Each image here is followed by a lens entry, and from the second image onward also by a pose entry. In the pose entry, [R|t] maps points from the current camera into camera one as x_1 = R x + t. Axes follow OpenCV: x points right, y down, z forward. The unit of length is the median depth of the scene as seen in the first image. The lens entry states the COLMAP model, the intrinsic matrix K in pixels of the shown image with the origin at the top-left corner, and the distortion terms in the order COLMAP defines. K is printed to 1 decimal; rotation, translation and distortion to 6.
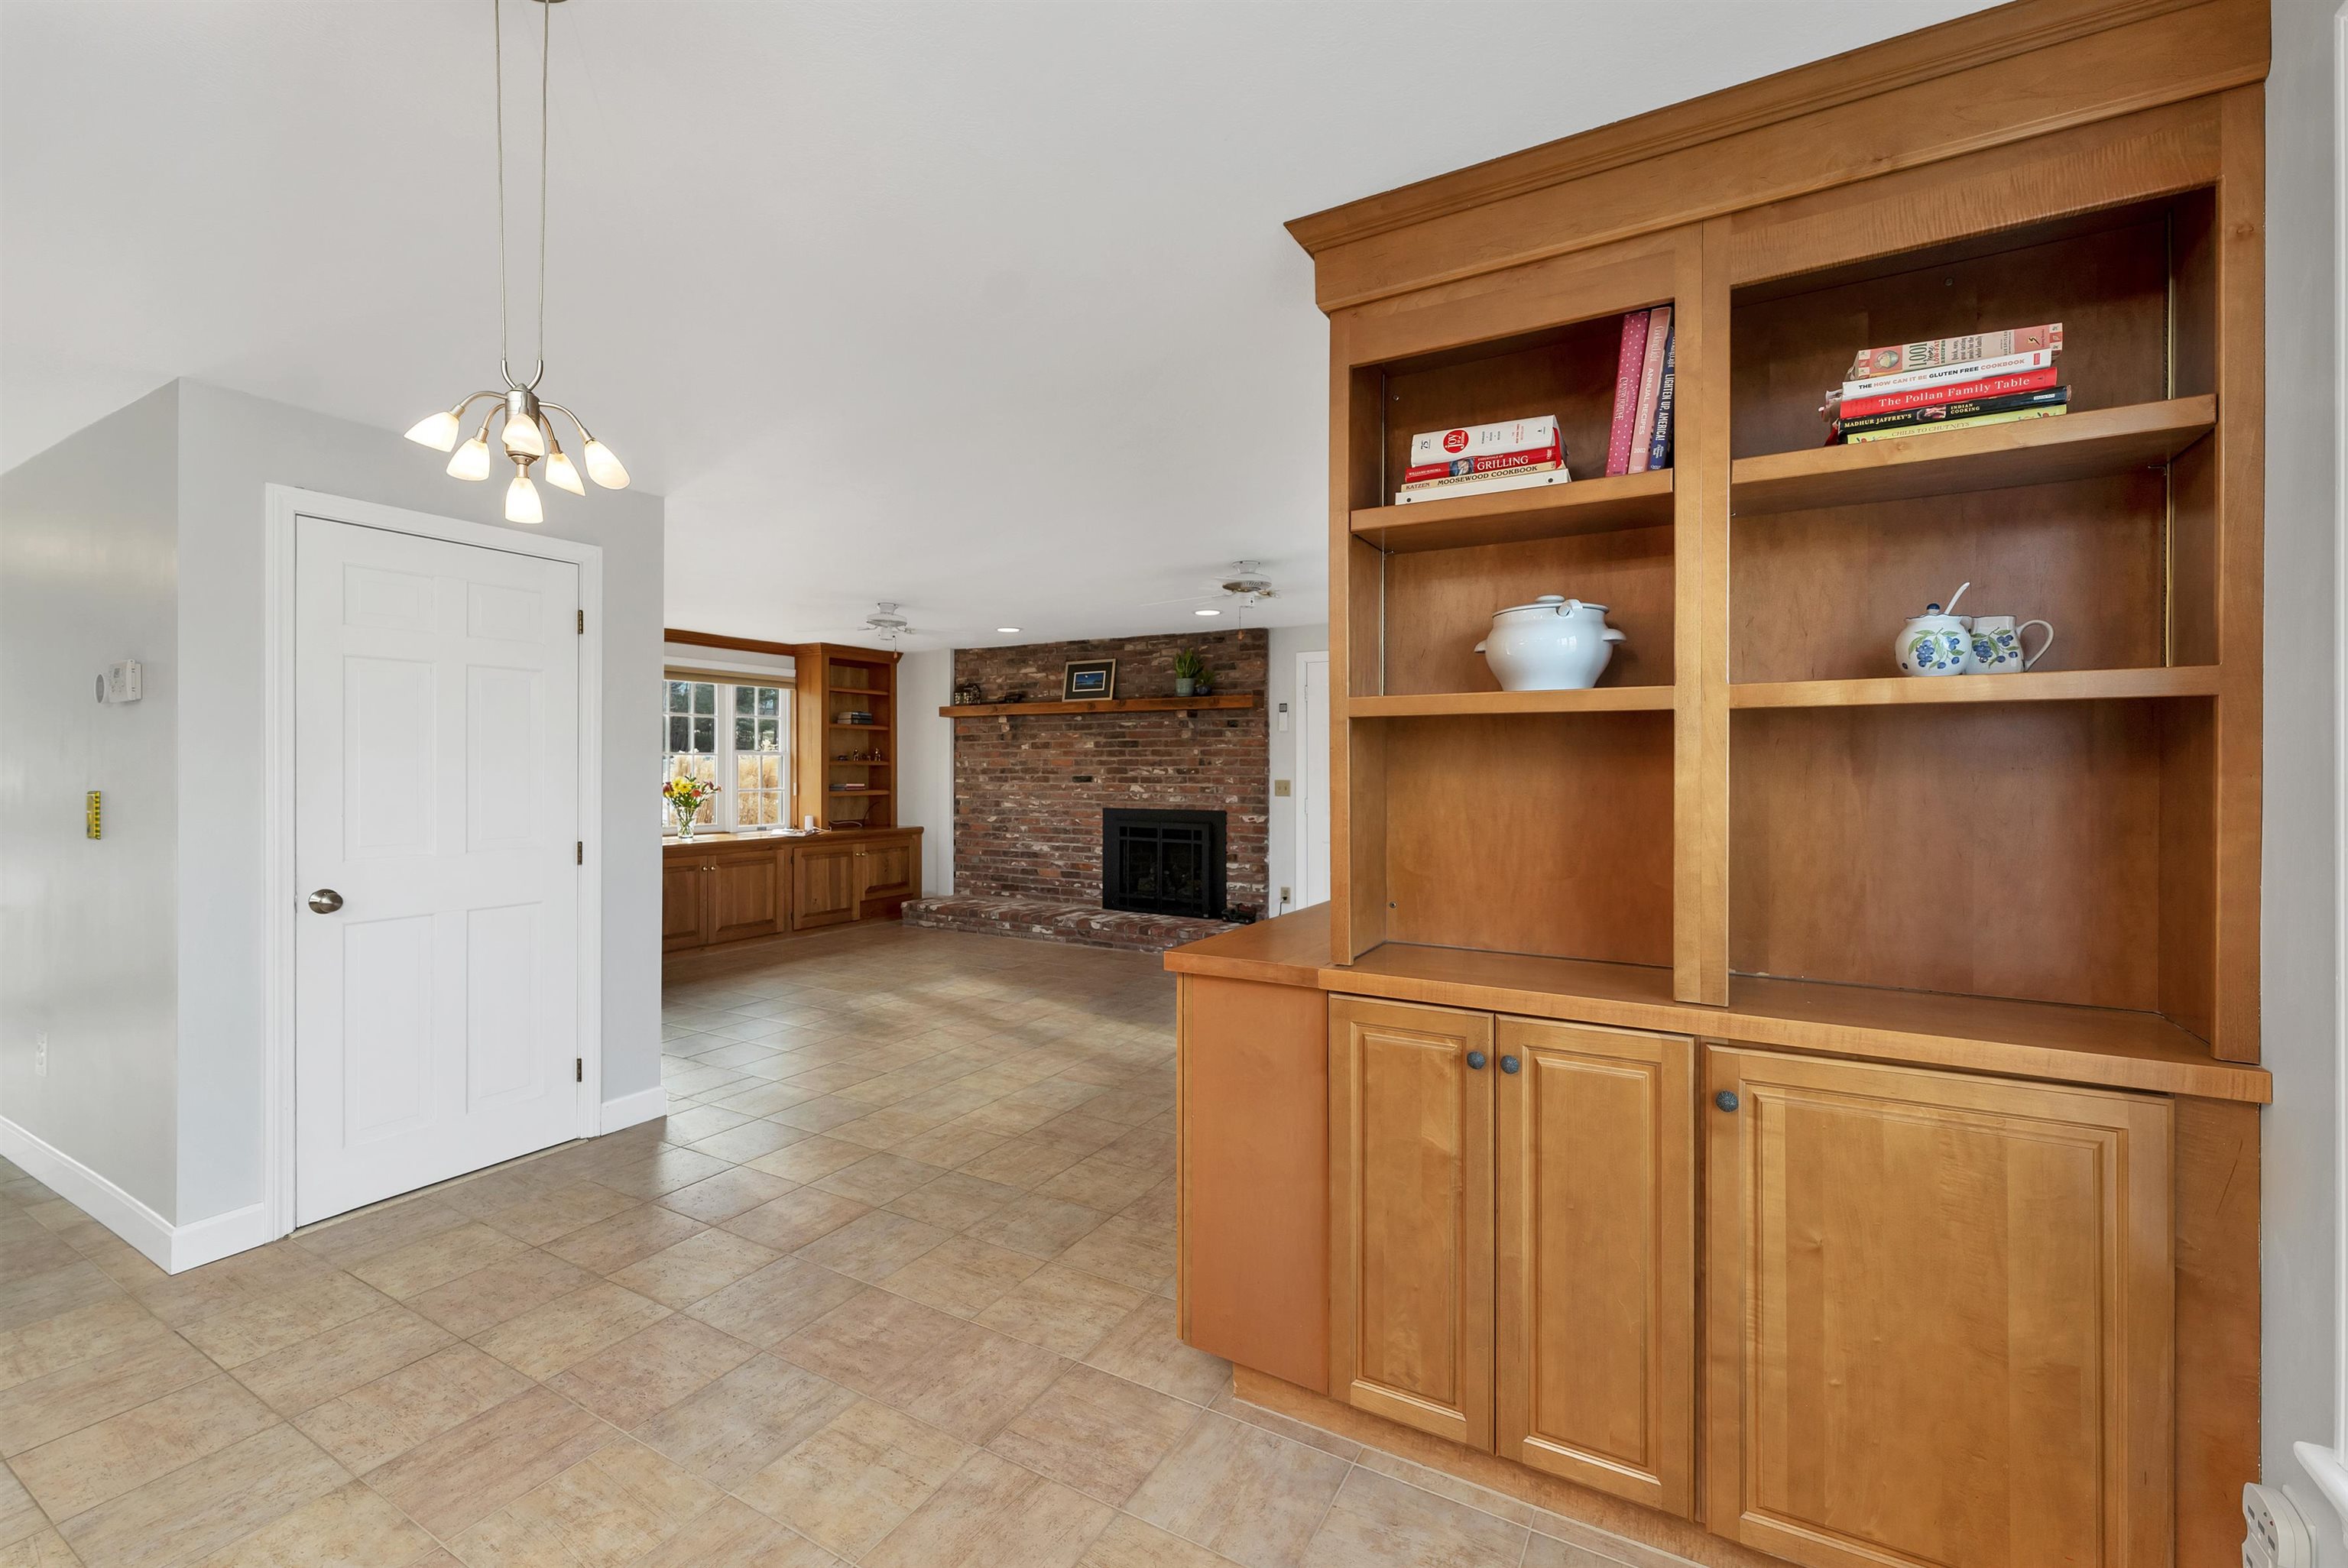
lens RADIAL K [[978.3, 0, 1170.9], [0, 978.3, 773.1], [0, 0, 1]] dist [0.001289, 0.000244]
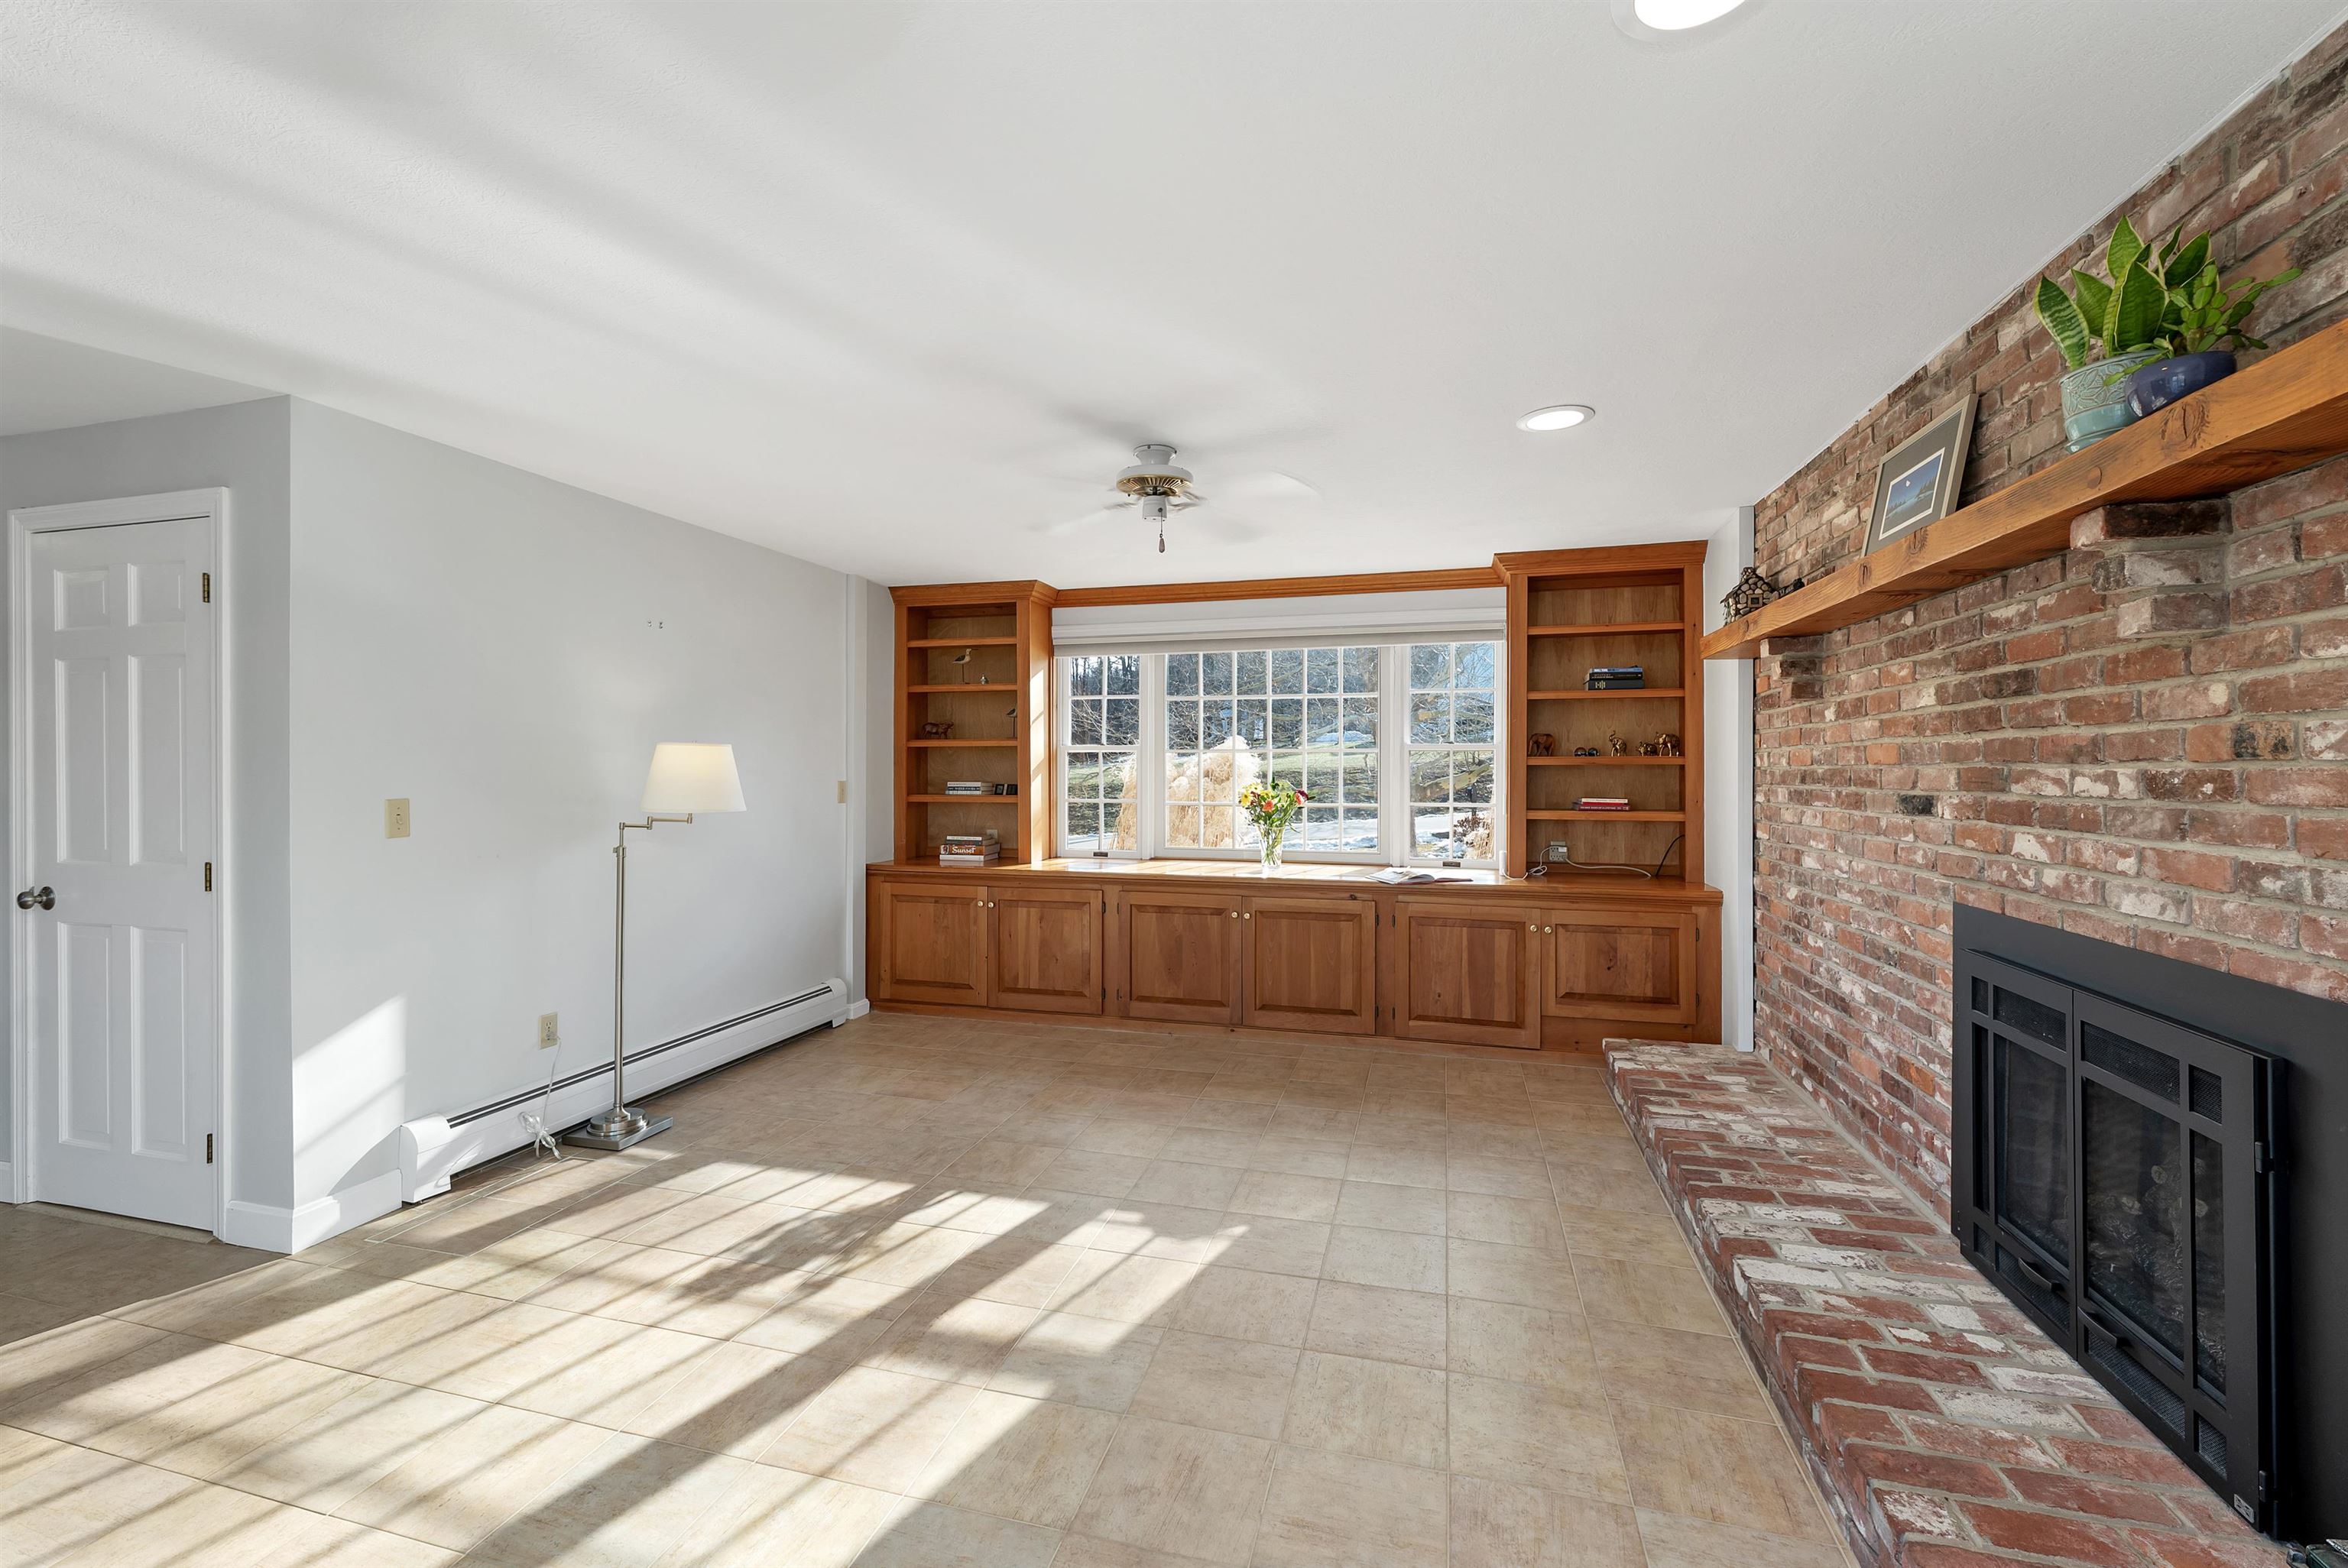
lens RADIAL K [[978.3, 0, 1171.9], [0, 978.3, 783.2], [0, 0, 1]] dist [0.001289, 0.000244]
pose [[0.244863, 0.012276, -0.969480, 0.168750], [-0.000004, 0.999920, 0.012661, -0.005228], [0.969558, -0.003096, 0.244844, 0.699998]]
